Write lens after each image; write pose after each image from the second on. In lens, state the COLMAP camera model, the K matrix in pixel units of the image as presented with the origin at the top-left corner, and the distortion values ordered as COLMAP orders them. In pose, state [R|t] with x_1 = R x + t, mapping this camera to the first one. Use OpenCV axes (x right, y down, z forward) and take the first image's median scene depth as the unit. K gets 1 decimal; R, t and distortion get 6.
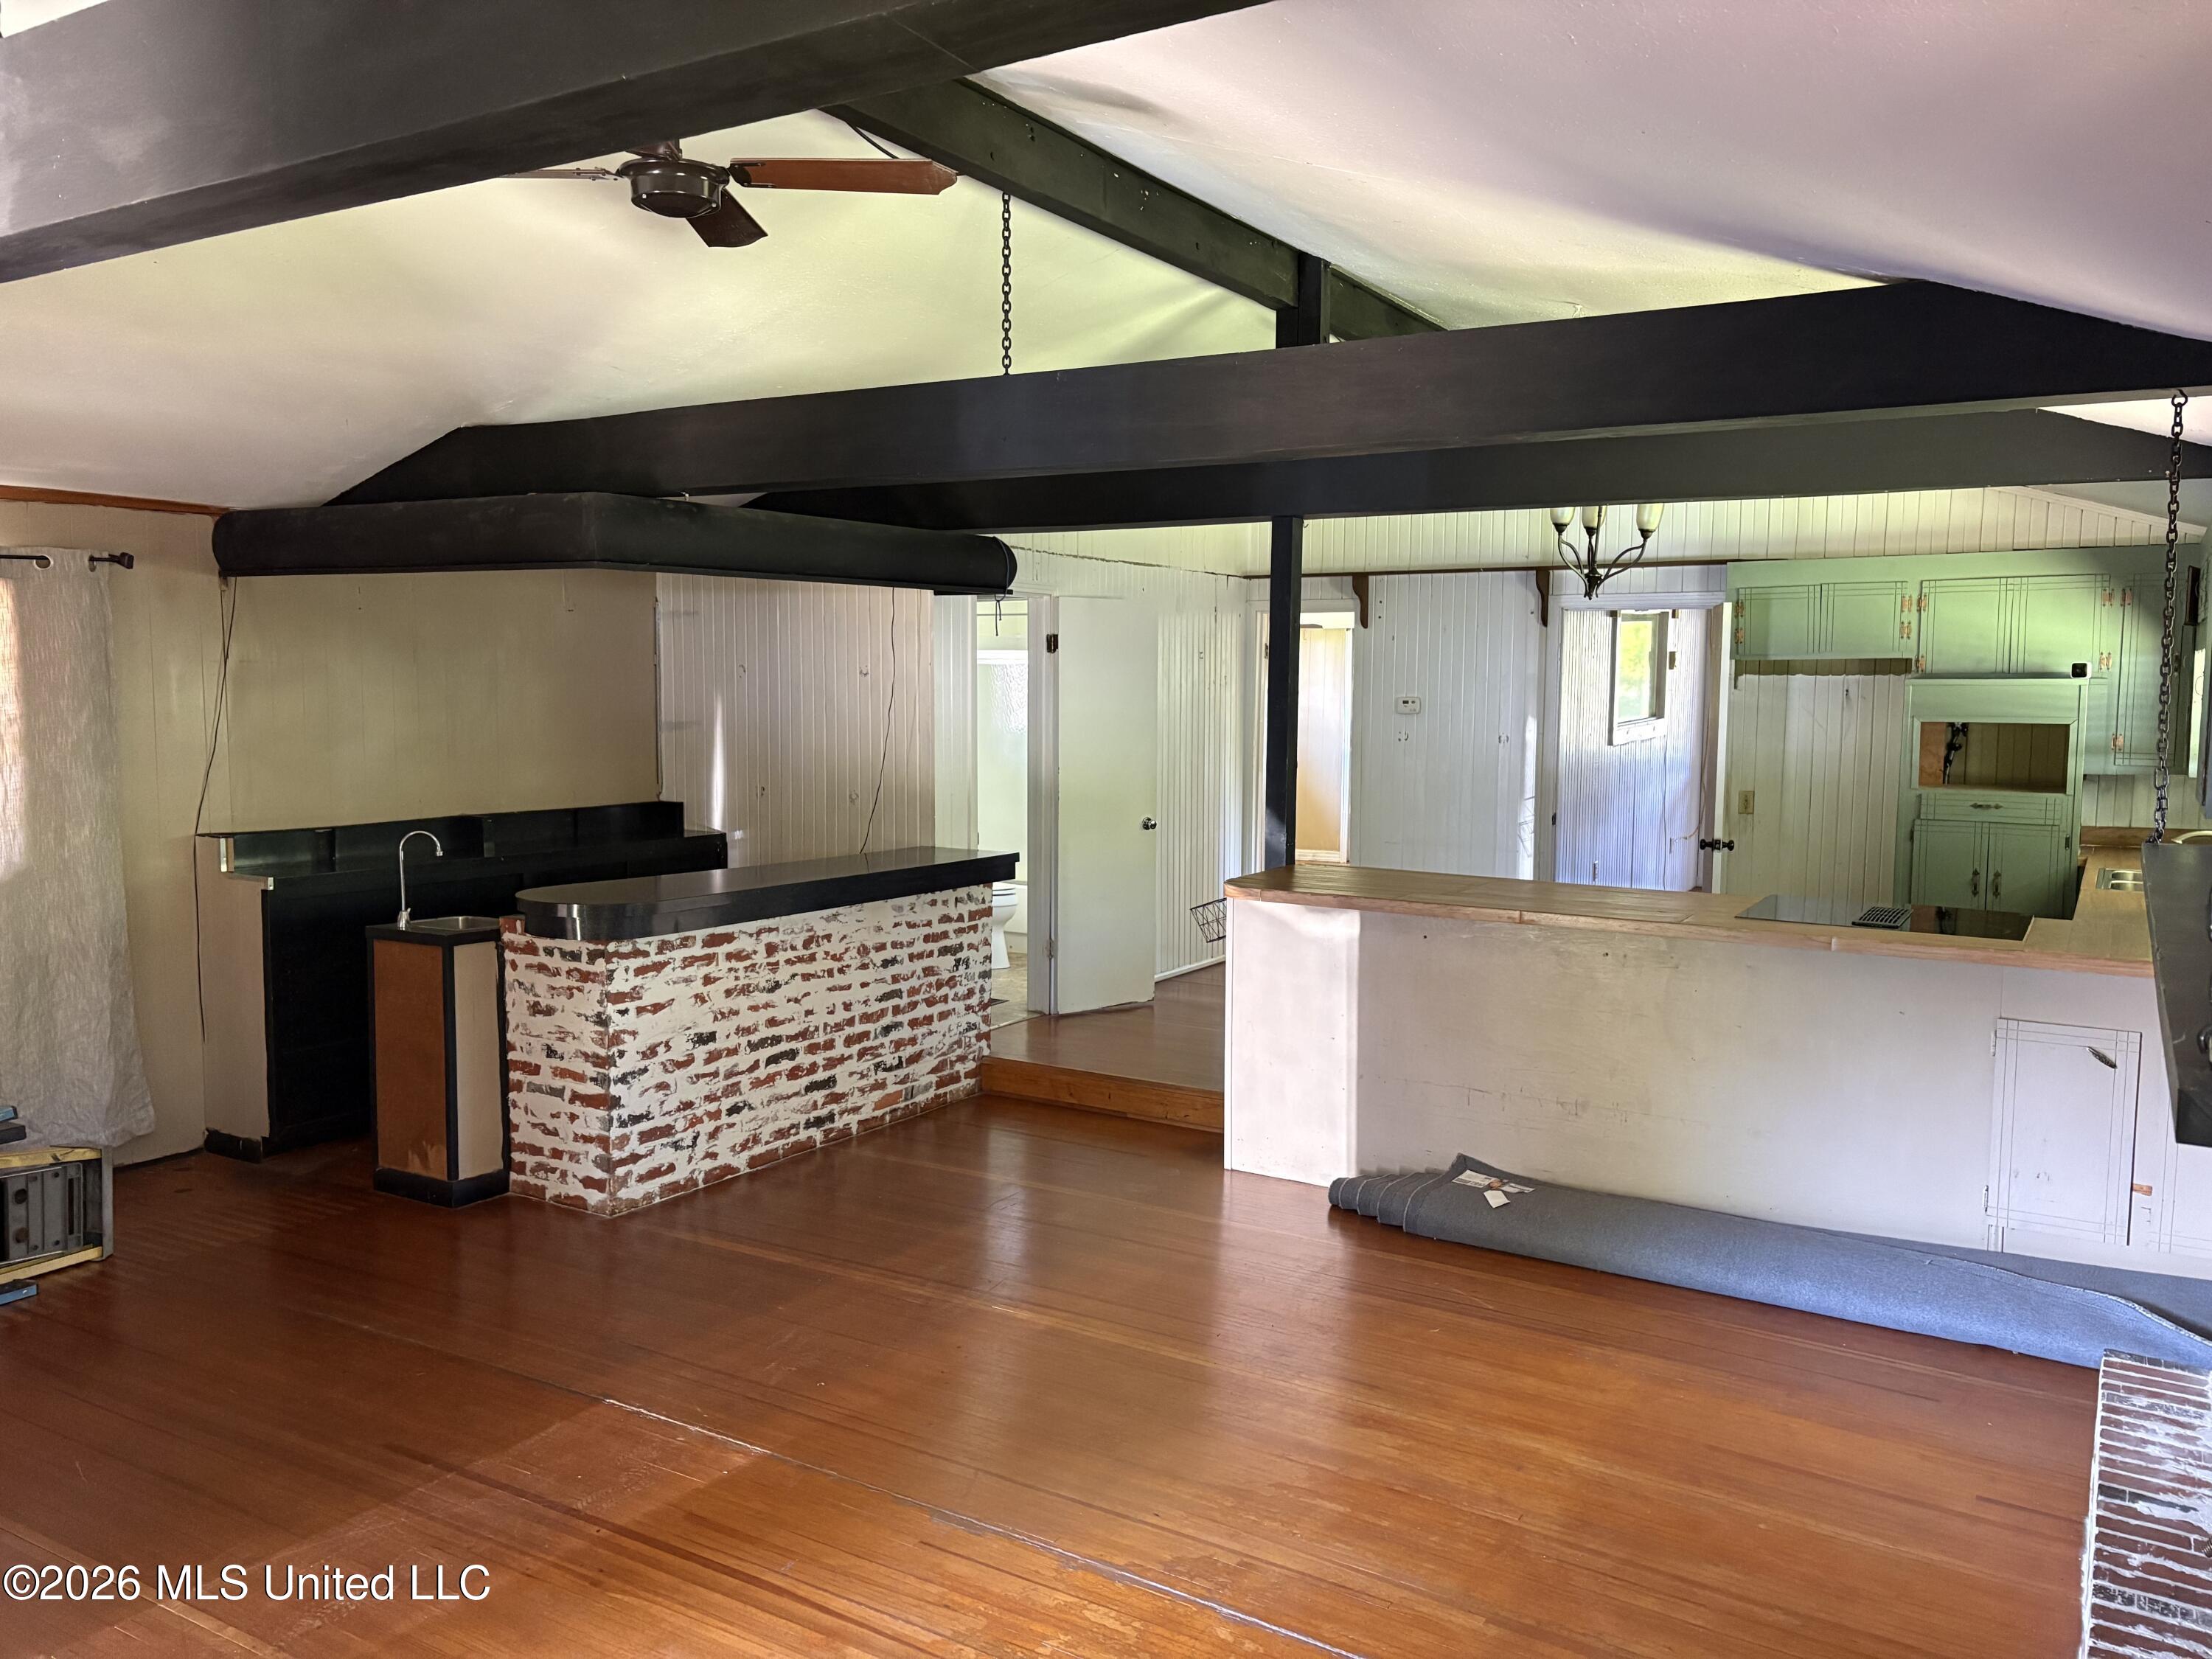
lens RADIAL K [[1675.1, 0, 1106.0], [0, 1675.1, 829.5], [0, 0, 1]] dist [0.010671, 0.001114]
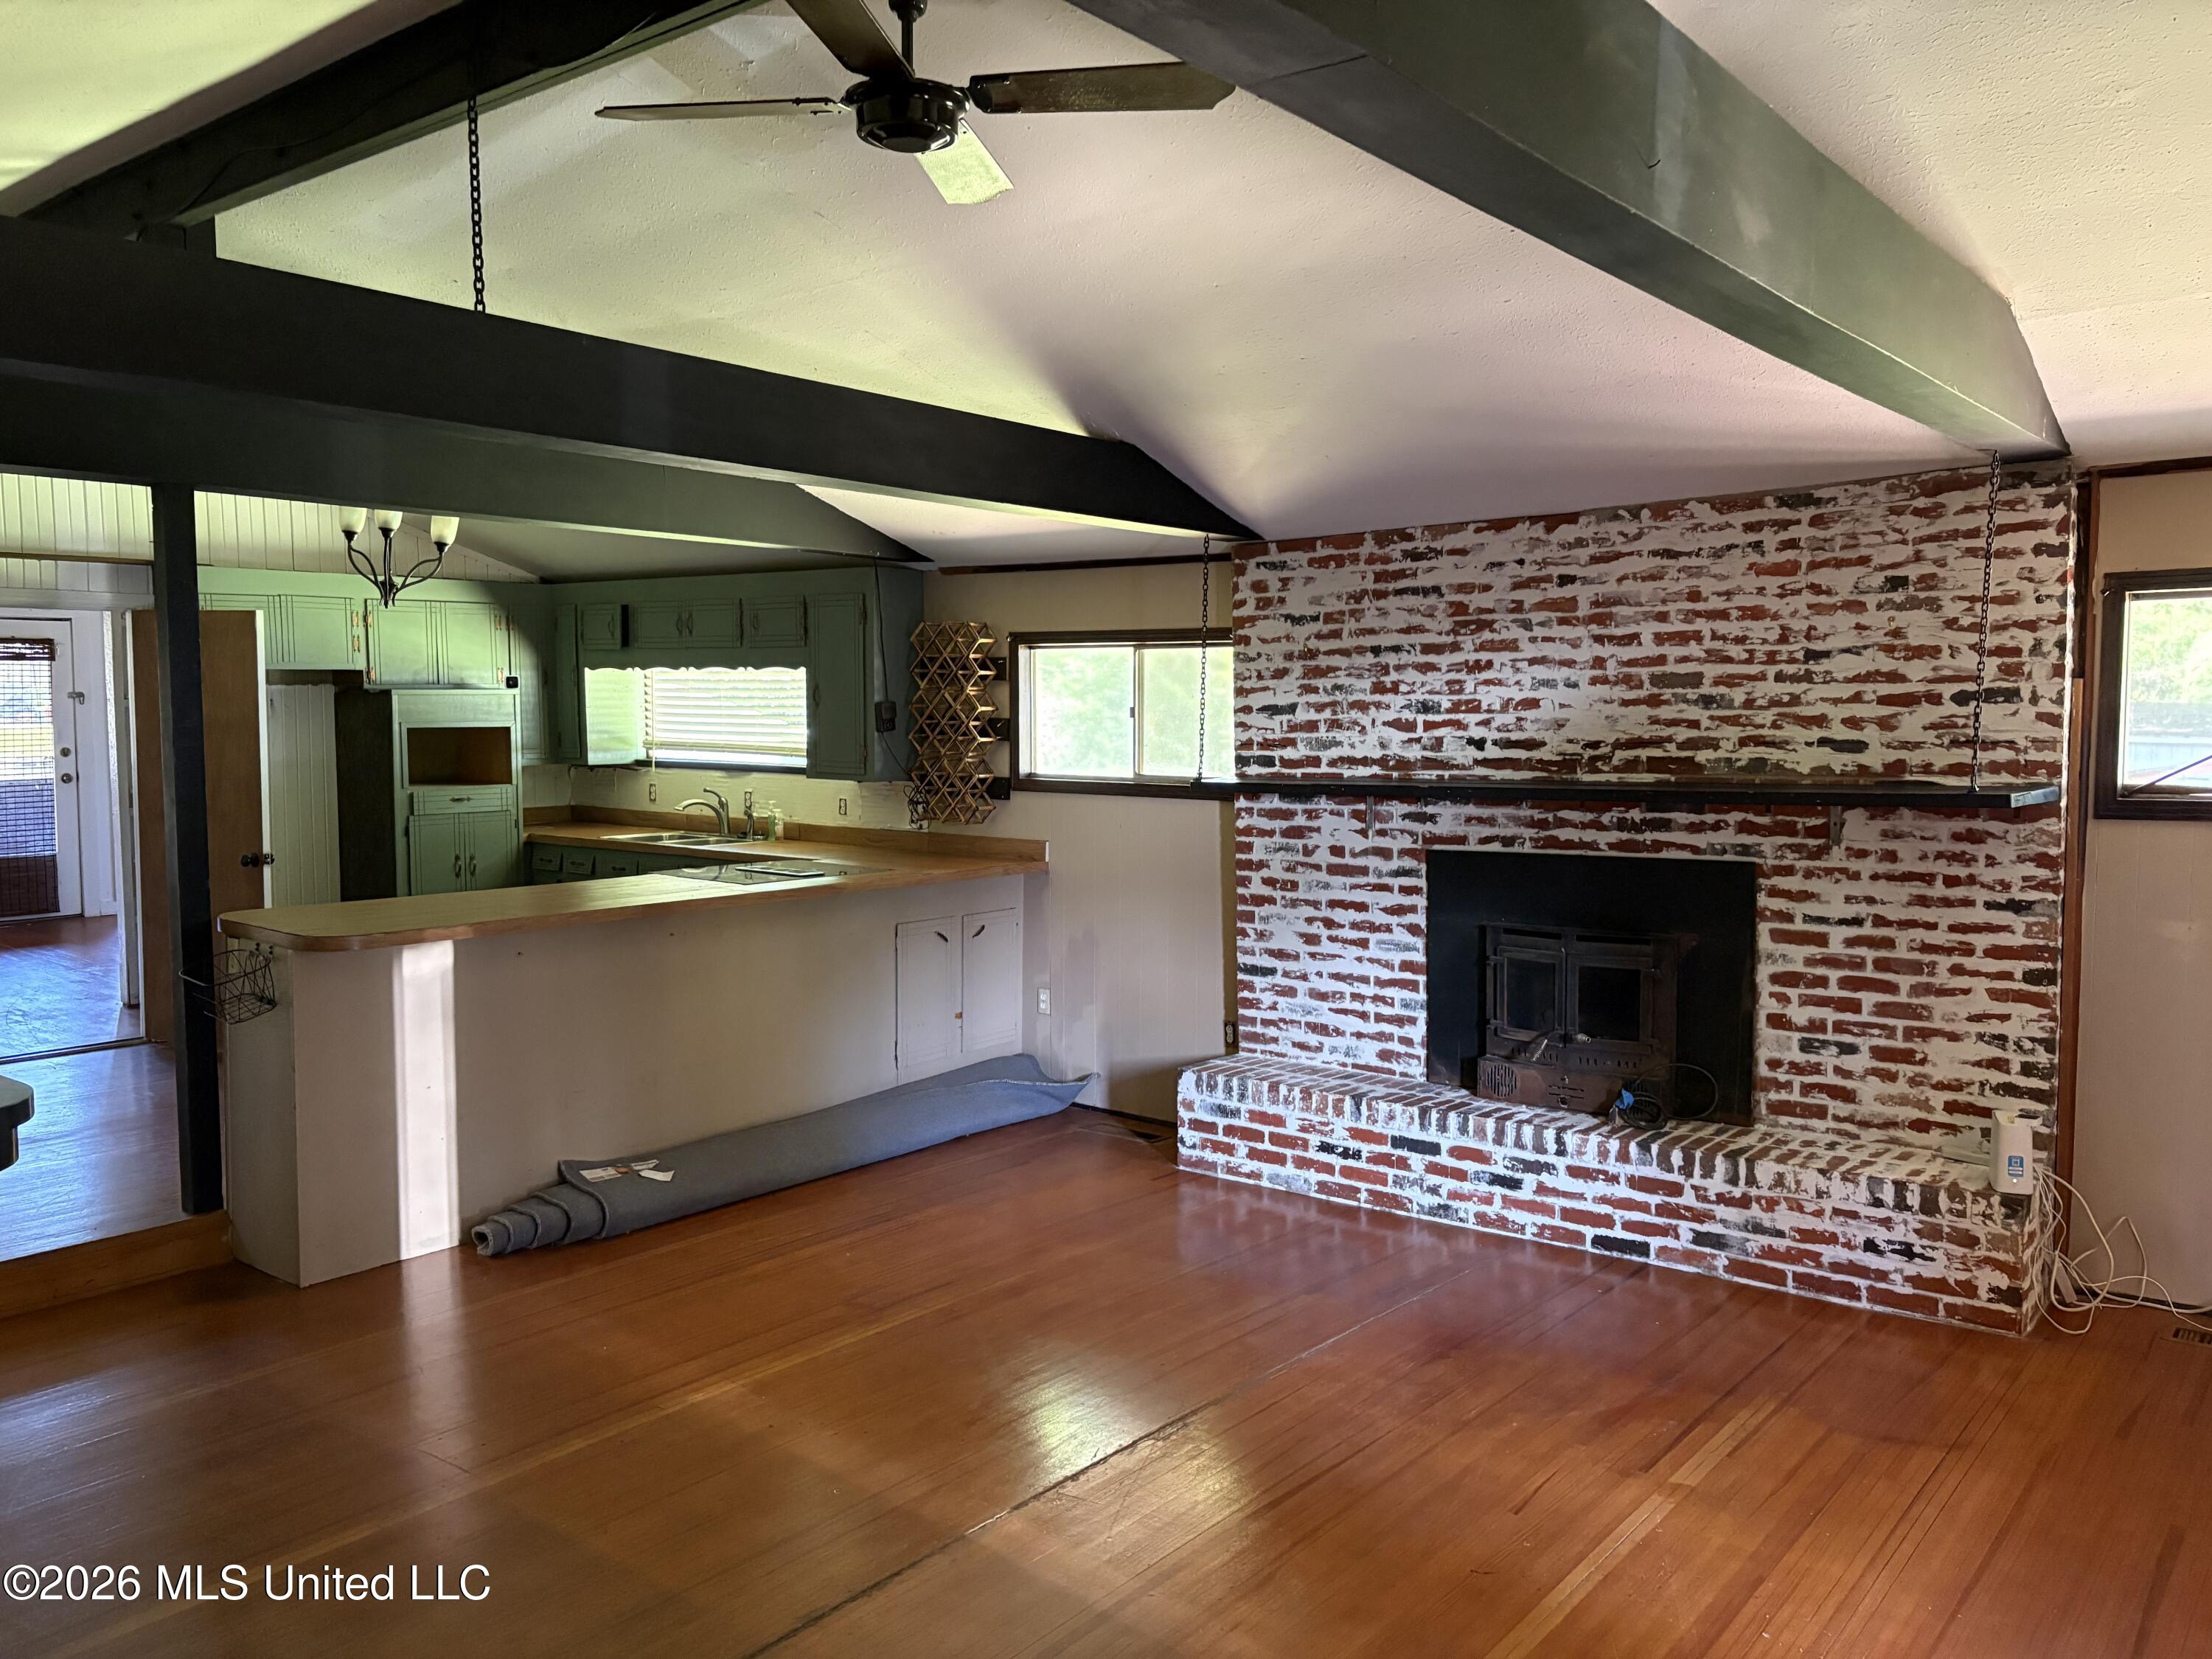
lens RADIAL K [[1675.1, 0, 1106.0], [0, 1675.1, 829.5], [0, 0, 1]] dist [0.010671, 0.001114]
pose [[0.116253, -0.082507, 0.989787, -0.611973], [0.088582, 0.993434, 0.072406, -0.039961], [-0.989262, 0.079260, 0.122798, 0.450035]]
